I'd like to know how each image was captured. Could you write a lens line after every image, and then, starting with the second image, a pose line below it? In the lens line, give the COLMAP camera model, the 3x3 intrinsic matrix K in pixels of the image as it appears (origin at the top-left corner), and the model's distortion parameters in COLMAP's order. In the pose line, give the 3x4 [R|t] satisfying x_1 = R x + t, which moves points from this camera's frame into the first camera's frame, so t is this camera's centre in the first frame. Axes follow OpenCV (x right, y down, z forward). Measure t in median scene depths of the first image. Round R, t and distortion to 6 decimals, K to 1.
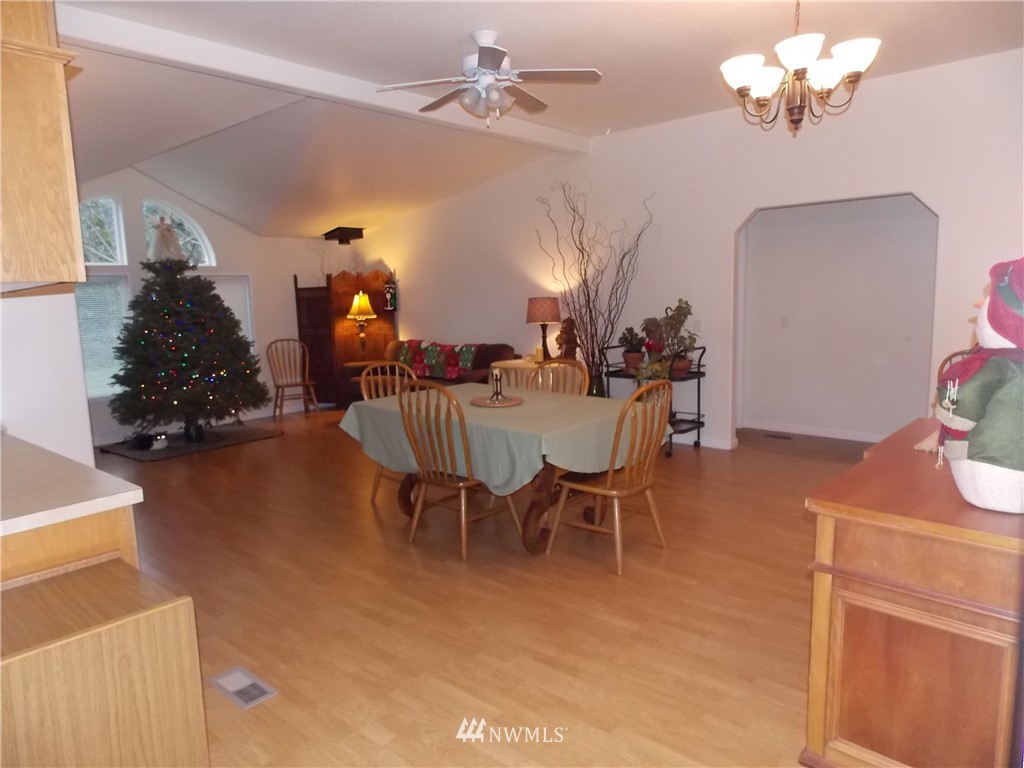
lens RADIAL K [[673.8, 0, 506.1], [0, 673.8, 379.0], [0, 0, 1]] dist [0.012067, 0.003499]
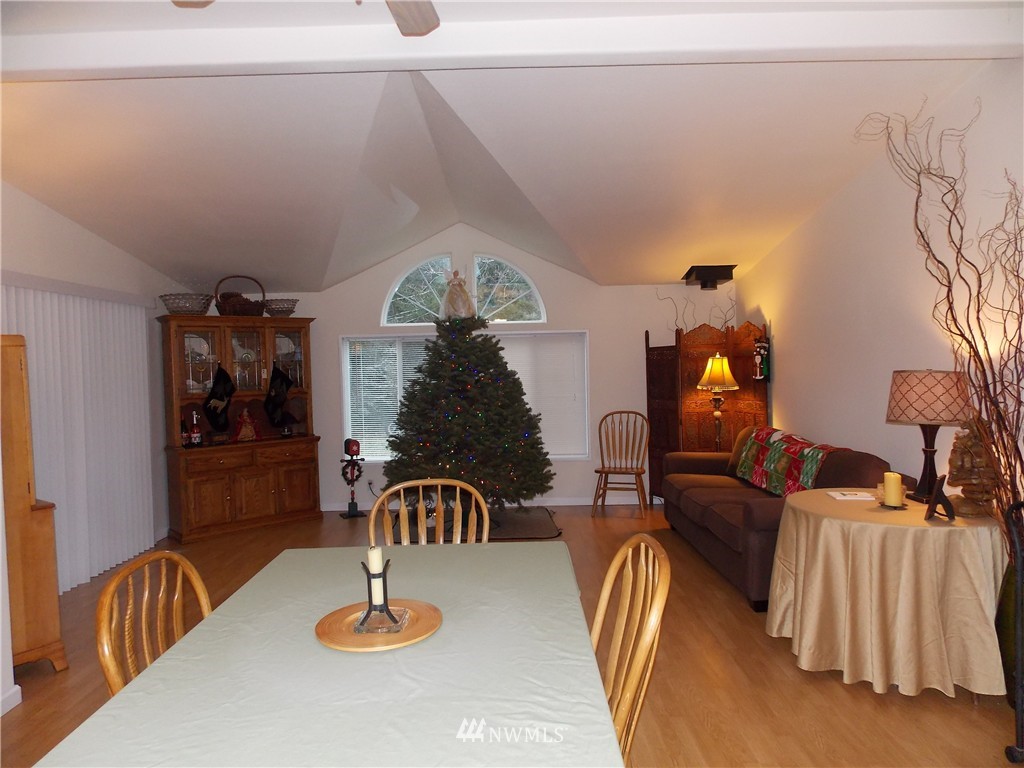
lens RADIAL K [[673.8, 0, 508.2], [0, 673.8, 388.2], [0, 0, 1]] dist [0.012067, 0.003499]
pose [[0.673667, 0.045291, -0.737646, 0.210730], [-0.095892, 0.995039, -0.026481, -0.066792], [0.732788, 0.088574, 0.674668, 0.458031]]
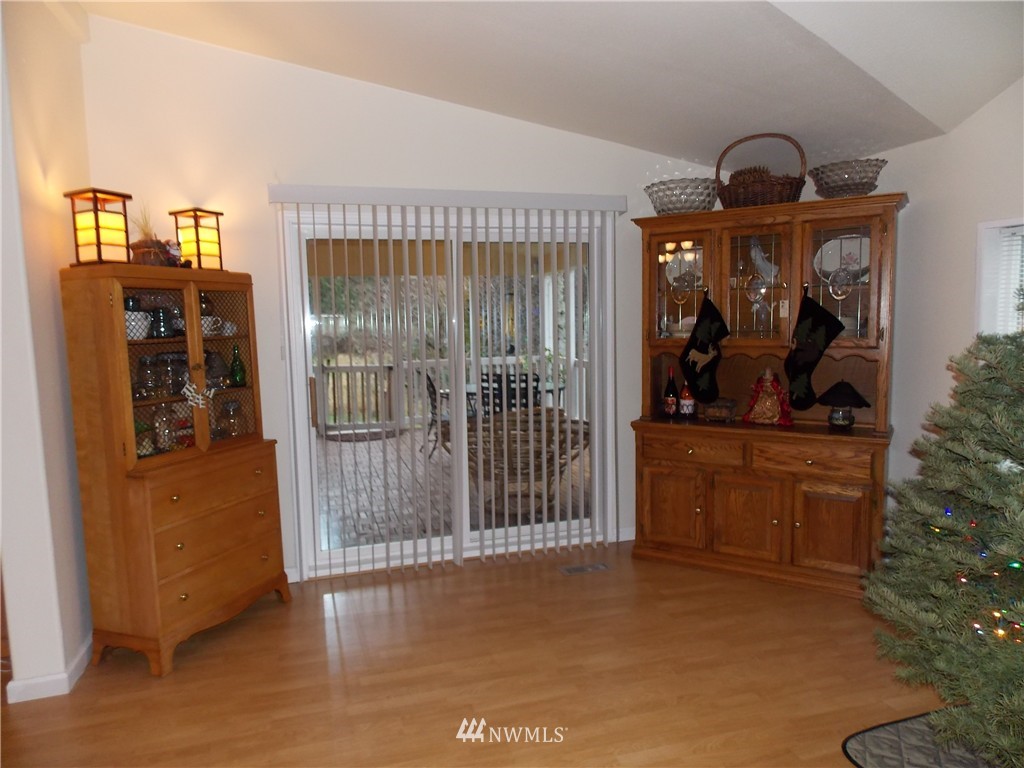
lens RADIAL K [[673.8, 0, 512.2], [0, 673.8, 382.6], [0, 0, 1]] dist [0.012067, 0.003499]
pose [[-0.486372, 0.132441, -0.863656, -0.158031], [-0.086167, 0.976357, 0.198250, -0.108150], [0.869493, 0.170842, -0.463460, 0.906896]]
